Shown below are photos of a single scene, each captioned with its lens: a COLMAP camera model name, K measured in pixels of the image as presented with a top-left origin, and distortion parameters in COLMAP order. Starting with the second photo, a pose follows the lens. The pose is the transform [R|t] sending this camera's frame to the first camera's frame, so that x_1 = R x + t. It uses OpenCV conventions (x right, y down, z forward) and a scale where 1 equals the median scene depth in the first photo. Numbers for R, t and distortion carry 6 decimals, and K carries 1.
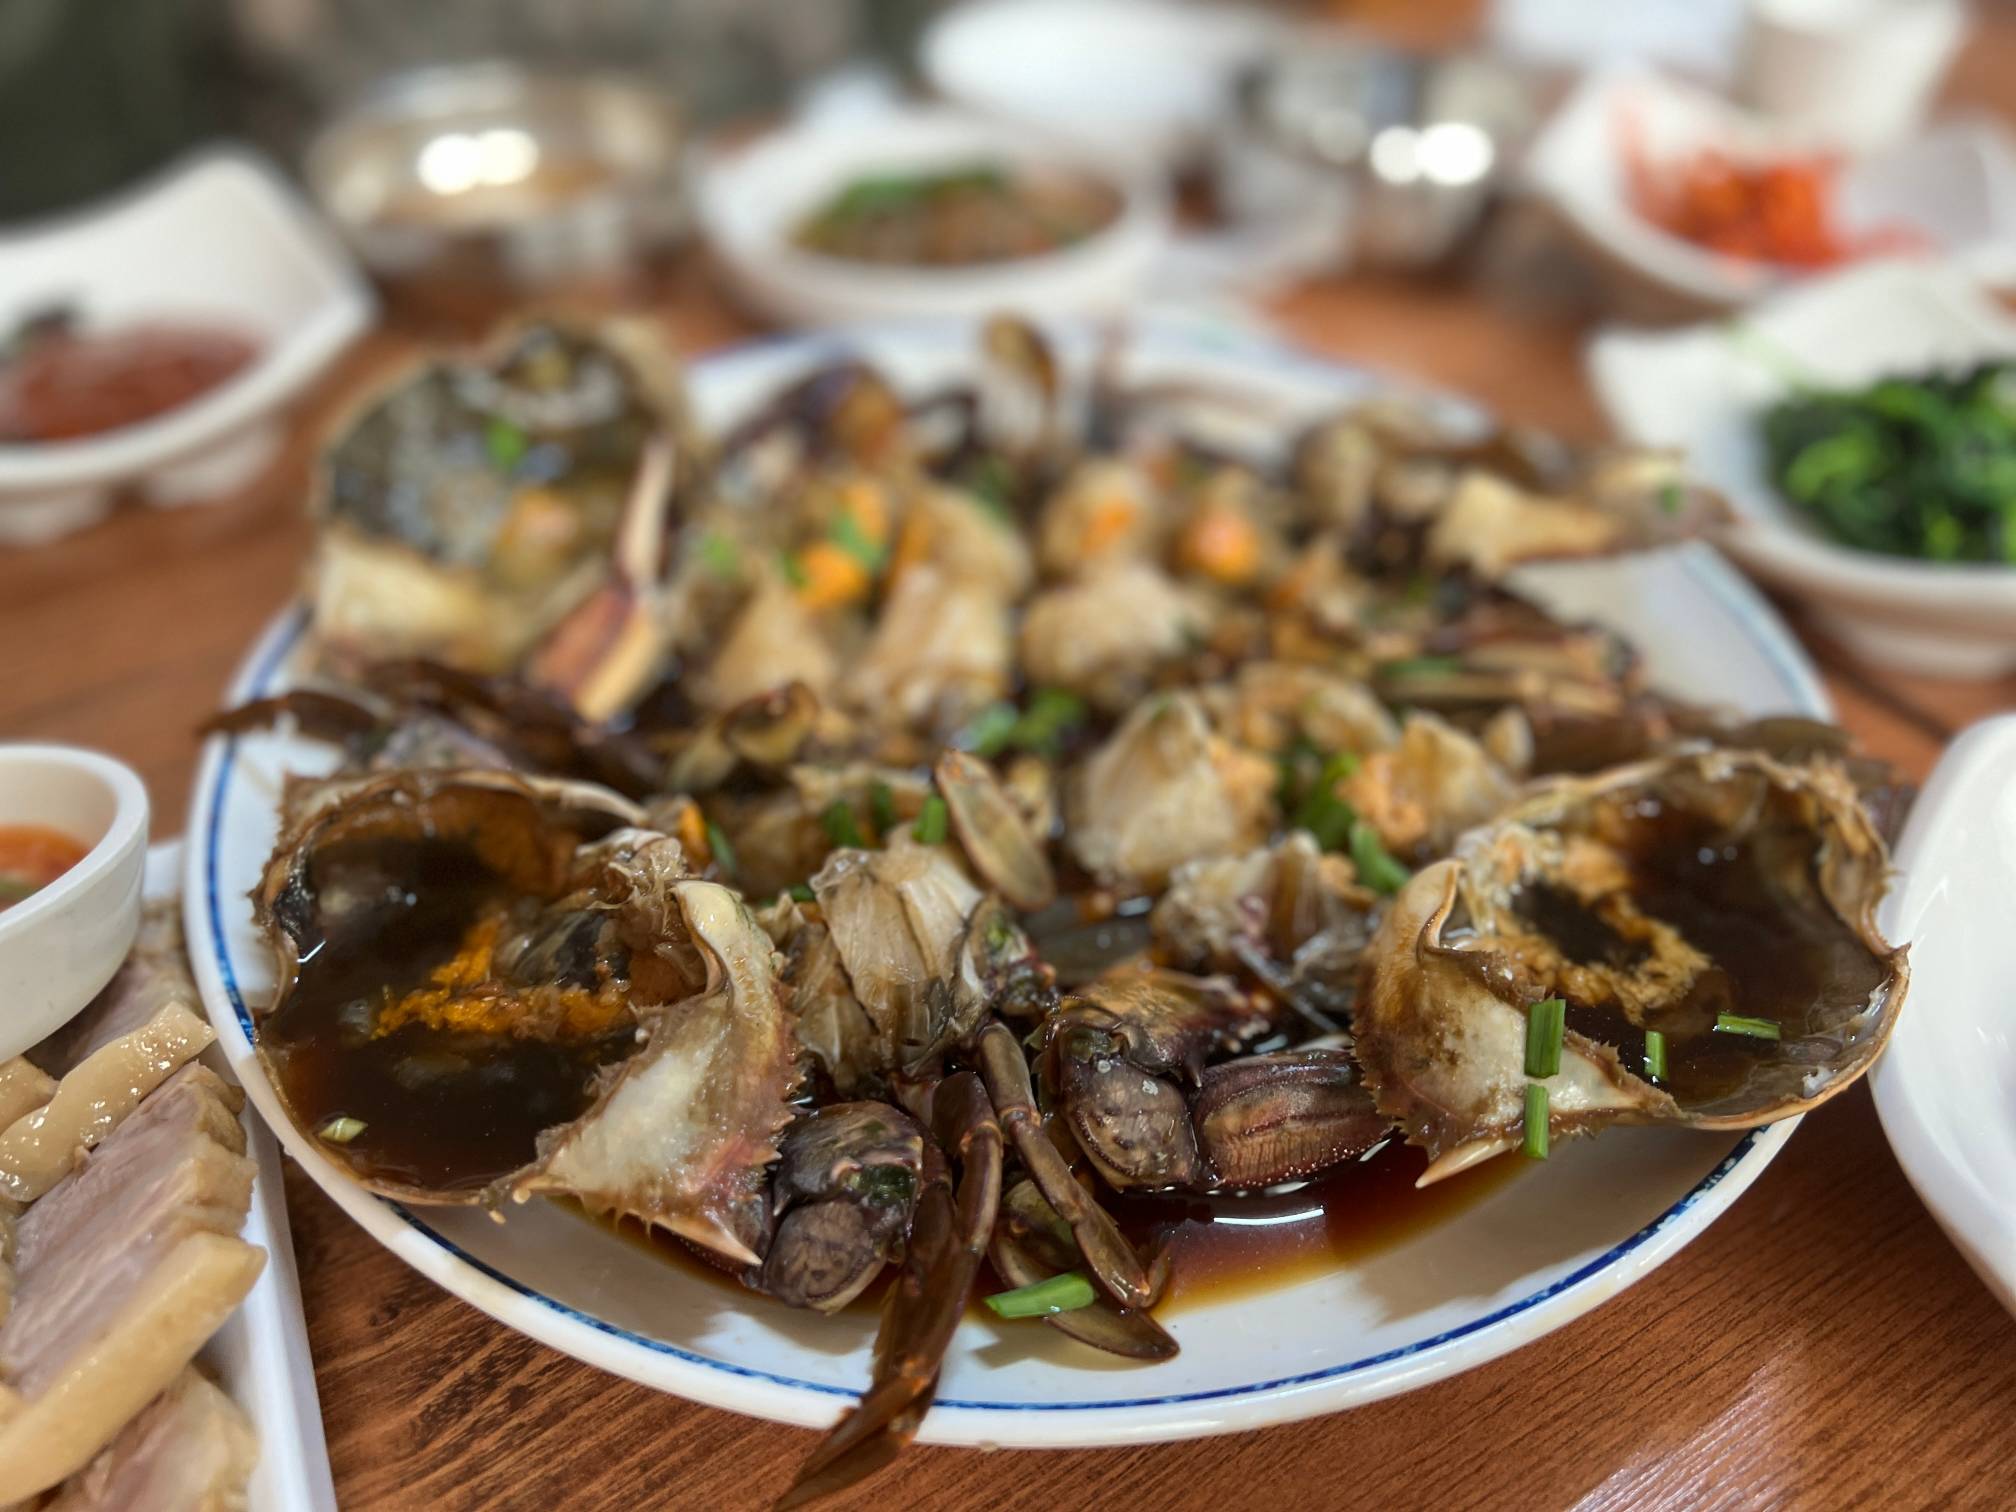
lens RADIAL K [[1530.9, 0, 1008.5], [0, 1530.9, 779.3], [0, 0, 1]] dist [0.161290, -0.343791]
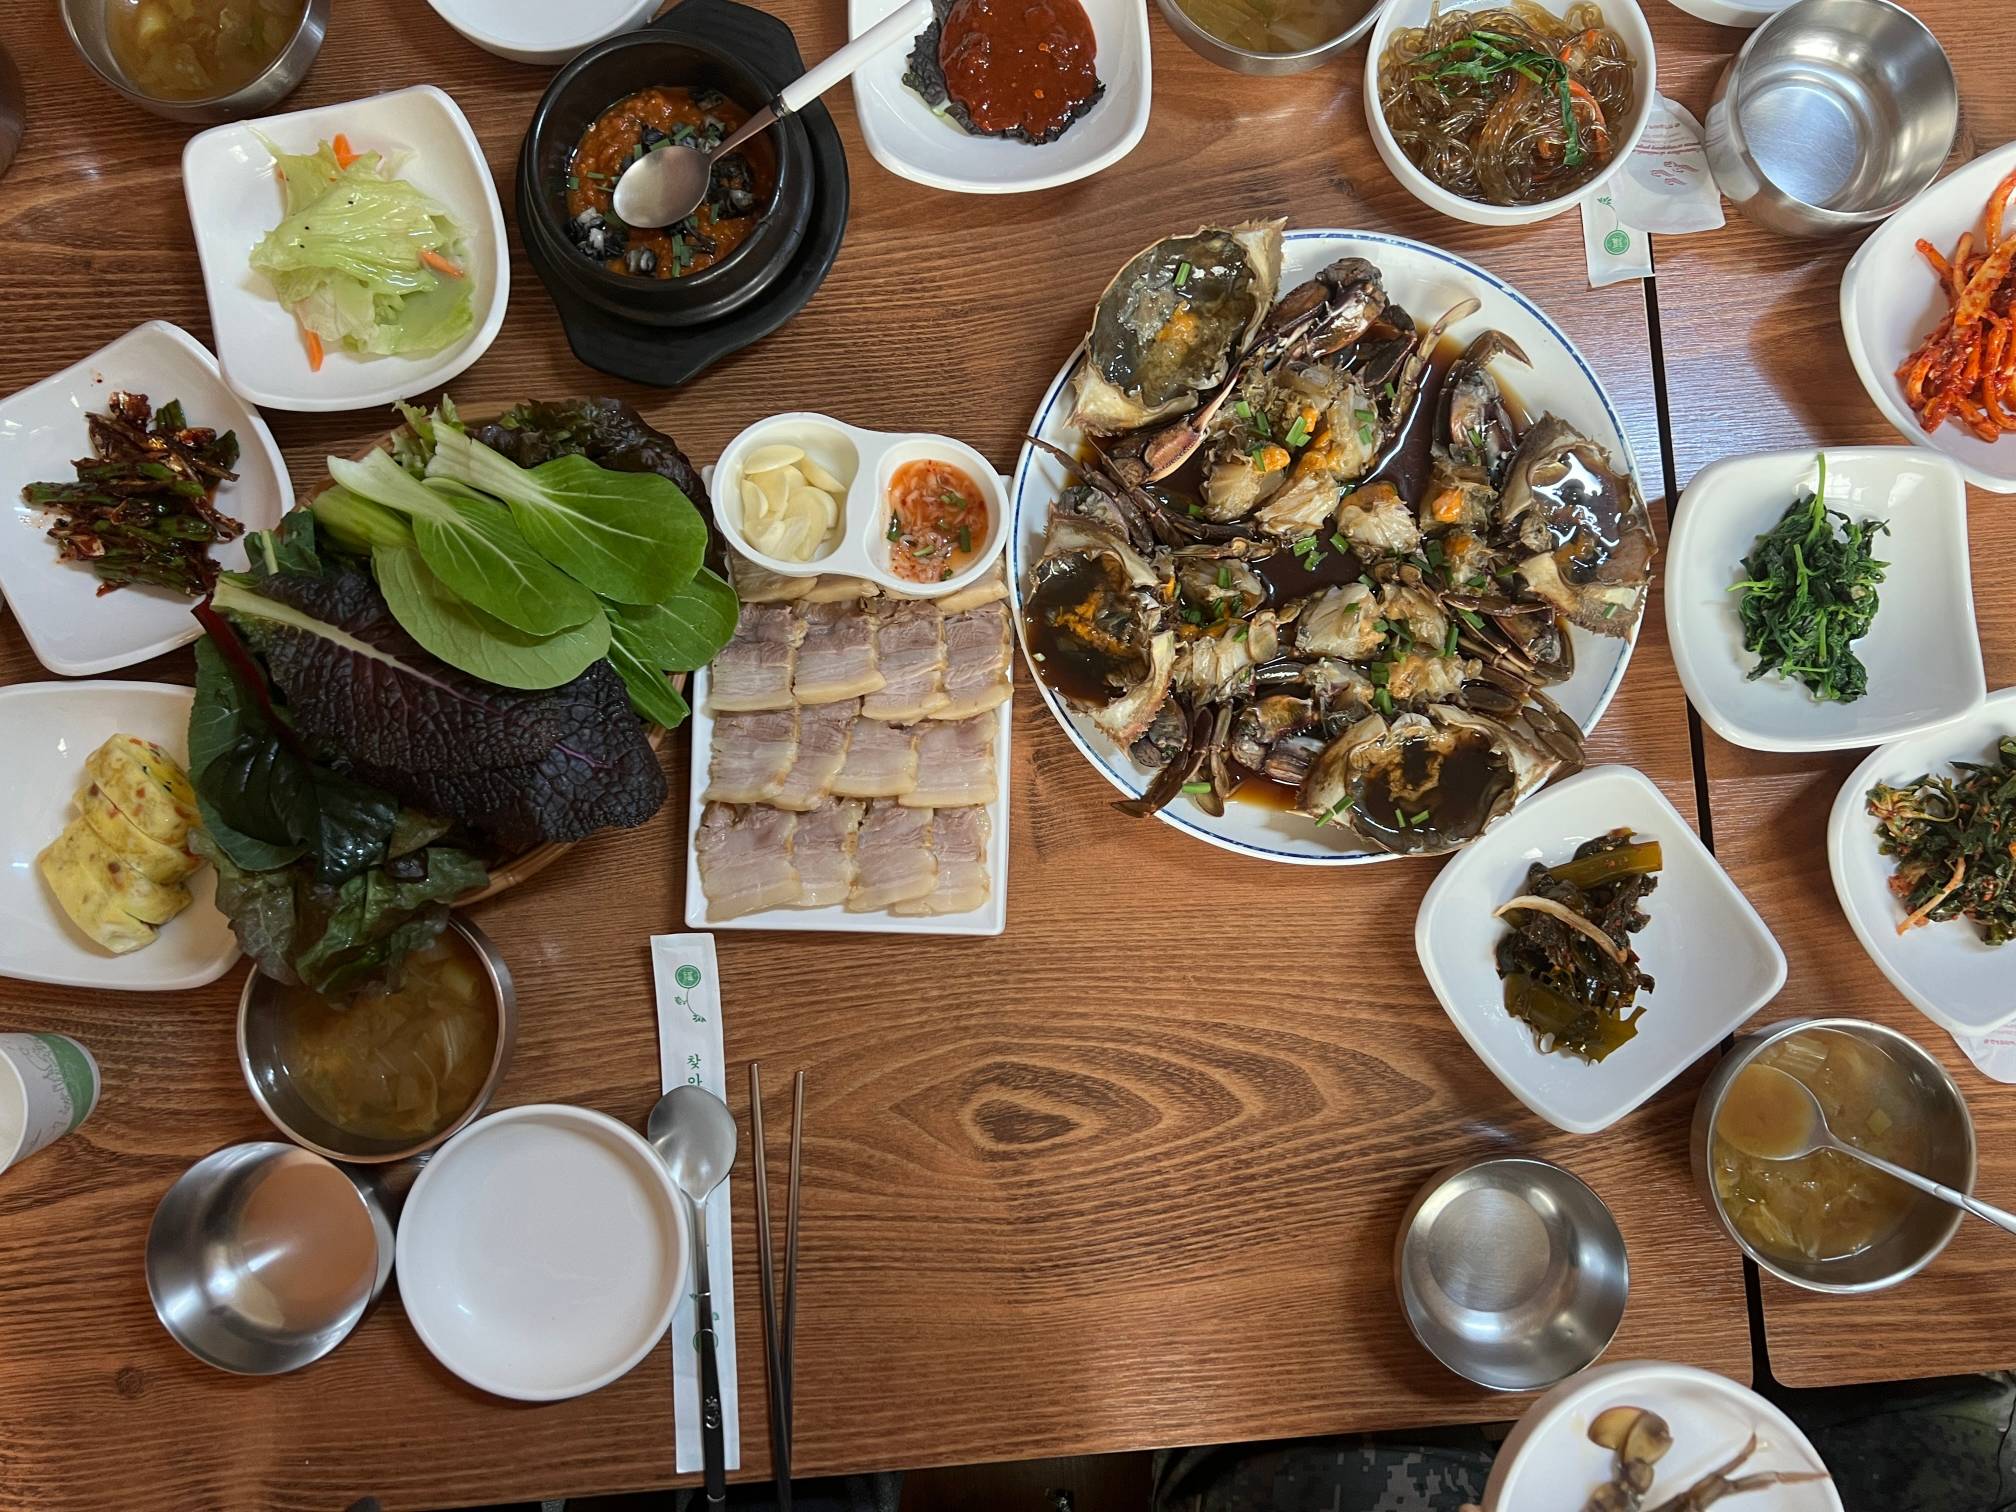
lens RADIAL K [[1534.2, 0, 1020.4], [0, 1534.2, 759.4], [0, 0, 1]] dist [0.052624, -0.073772]
pose [[0.885423, 0.463558, -0.033758, -0.229612], [-0.293086, 0.613230, 0.733519, -1.970316], [0.360730, -0.639580, 0.678830, -1.361345]]
